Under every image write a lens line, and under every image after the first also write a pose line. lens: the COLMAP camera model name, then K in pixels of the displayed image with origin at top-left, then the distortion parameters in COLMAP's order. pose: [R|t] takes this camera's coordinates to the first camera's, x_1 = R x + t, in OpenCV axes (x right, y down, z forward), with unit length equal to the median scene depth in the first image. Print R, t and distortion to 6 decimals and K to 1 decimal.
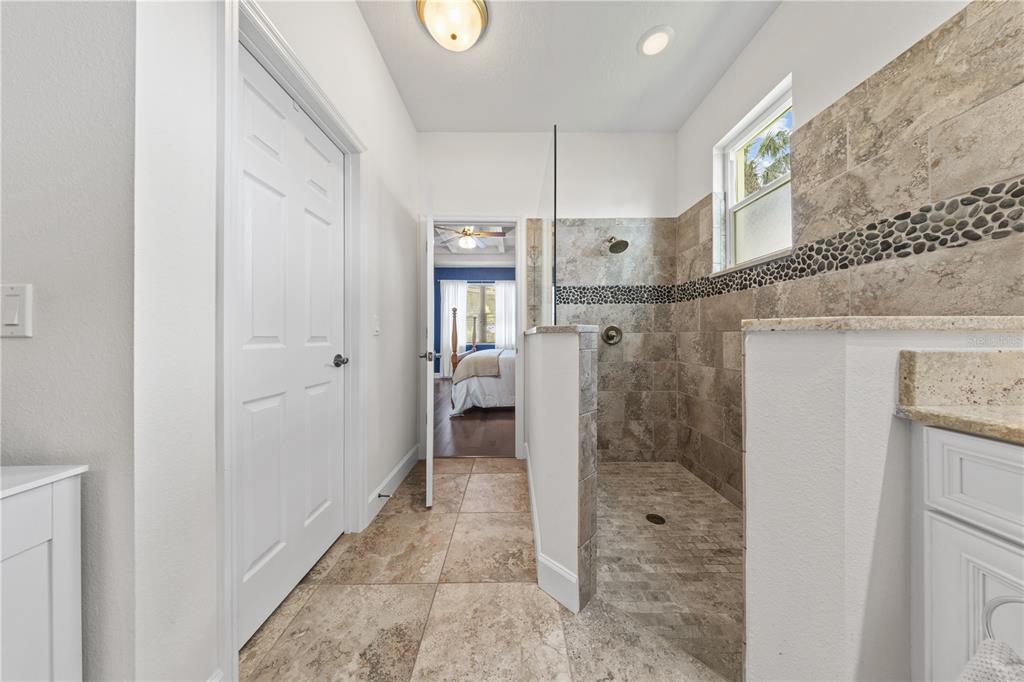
lens RADIAL K [[299.2, 0, 514.7], [0, 299.2, 336.8], [0, 0, 1]] dist [-0.000641, -0.000019]
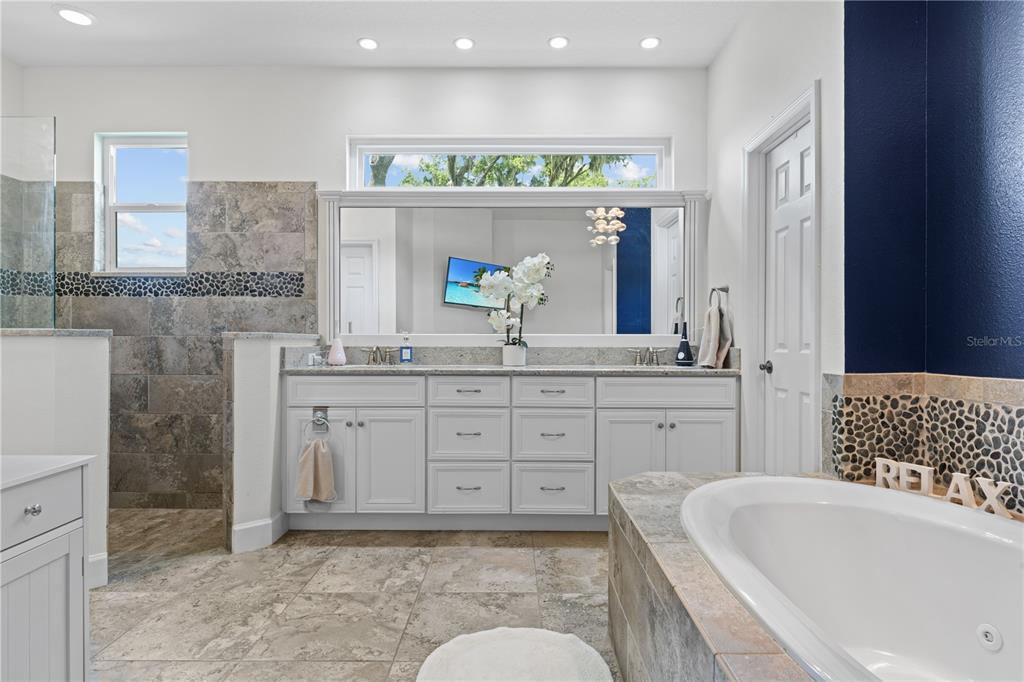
lens RADIAL K [[551.5, 0, 512.0], [0, 551.5, 341.0], [0, 0, 1]] dist [0.001693, -0.000041]
pose [[0.019070, 0.006498, 0.999797, -1.560722], [-0.002903, 0.999975, -0.006444, 0.010390], [-0.999814, -0.002780, 0.019088, -0.478604]]
